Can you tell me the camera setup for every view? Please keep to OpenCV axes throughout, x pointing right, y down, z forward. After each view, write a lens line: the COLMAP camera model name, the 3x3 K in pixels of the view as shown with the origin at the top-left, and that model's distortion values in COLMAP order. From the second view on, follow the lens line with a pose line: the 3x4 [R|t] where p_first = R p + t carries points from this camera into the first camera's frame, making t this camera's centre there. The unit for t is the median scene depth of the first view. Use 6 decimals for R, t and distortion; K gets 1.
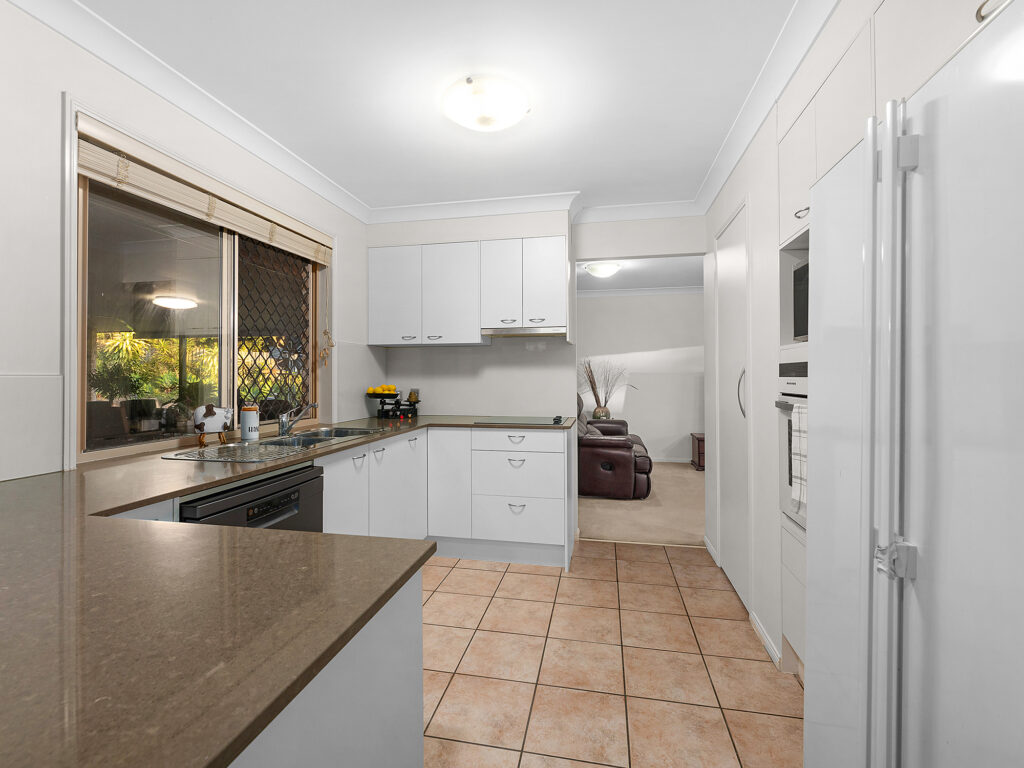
lens RADIAL K [[472.7, 0, 512.0], [0, 472.7, 384.0], [0, 0, 1]] dist [0.001866, 0.000421]
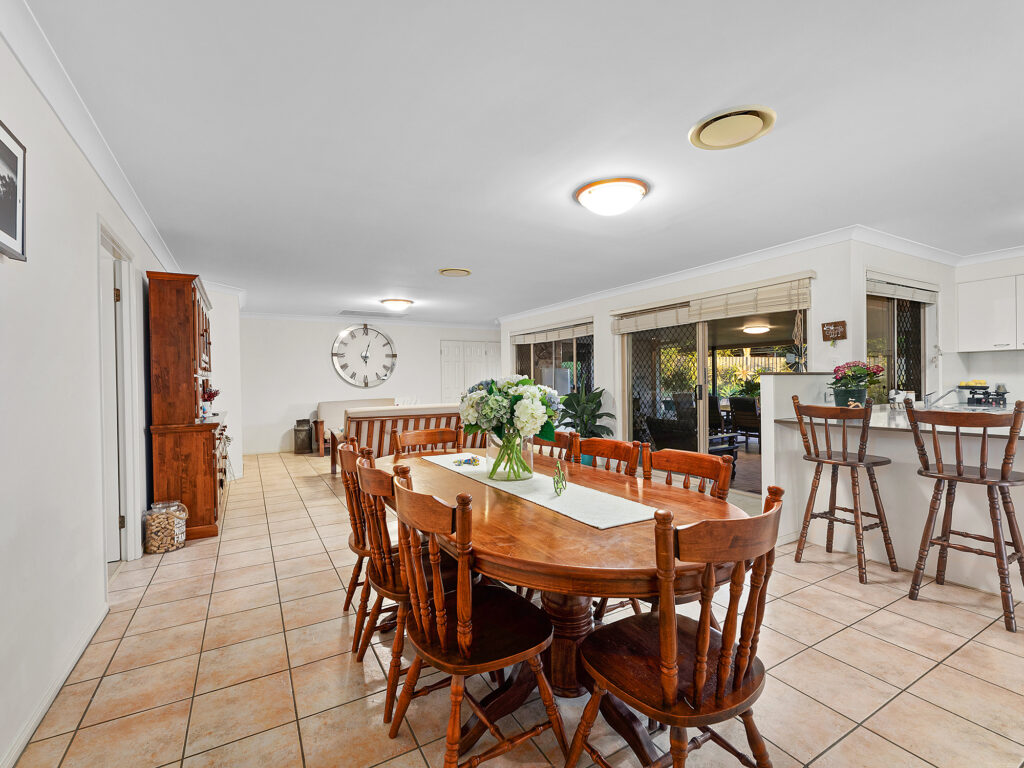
lens RADIAL K [[472.7, 0, 512.0], [0, 472.7, 384.0], [0, 0, 1]] dist [0.001866, 0.000421]
pose [[0.661511, -0.005755, -0.749914, -0.126686], [0.002323, 0.999981, -0.005626, 0.018403], [0.749932, 0.001979, 0.661512, -0.932385]]
